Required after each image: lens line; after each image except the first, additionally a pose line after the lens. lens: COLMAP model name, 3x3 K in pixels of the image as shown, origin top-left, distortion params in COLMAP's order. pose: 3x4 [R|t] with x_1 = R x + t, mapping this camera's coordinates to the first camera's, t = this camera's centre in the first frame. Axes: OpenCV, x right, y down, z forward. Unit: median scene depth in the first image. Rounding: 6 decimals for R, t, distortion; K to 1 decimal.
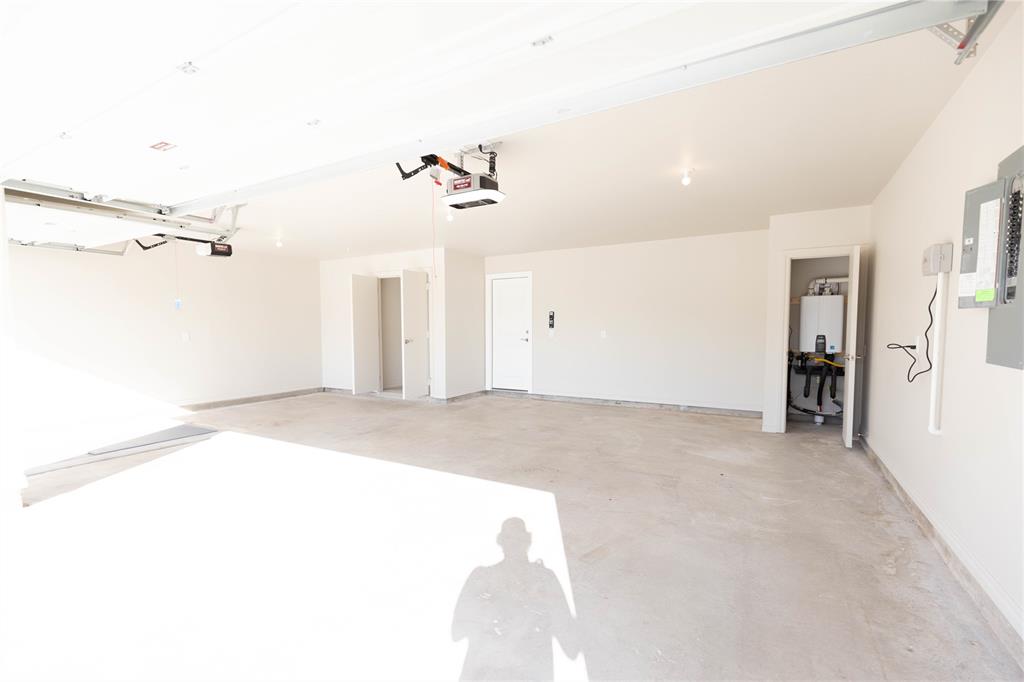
lens RADIAL K [[462.0, 0, 510.1], [0, 462.0, 361.1], [0, 0, 1]] dist [-0.001781, -0.000257]
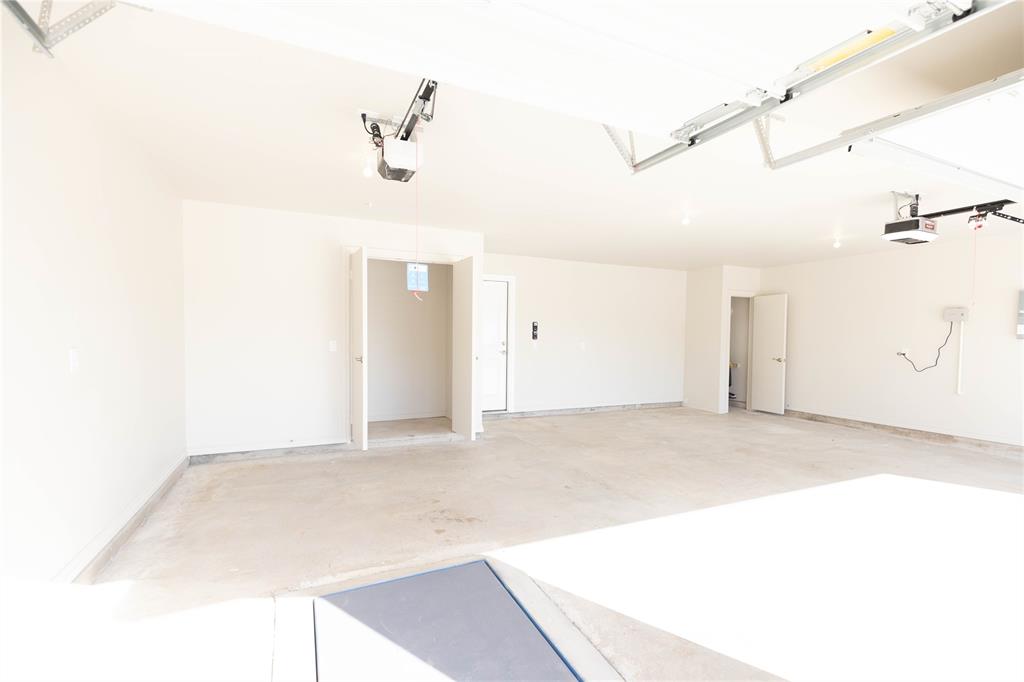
lens RADIAL K [[469.8, 0, 512.7], [0, 469.8, 348.7], [0, 0, 1]] dist [-0.000539, -0.000438]
pose [[0.574120, -0.016399, 0.818607, -0.761779], [0.042577, 0.999045, -0.009847, -0.047731], [-0.817664, 0.040507, 0.574269, 0.517261]]
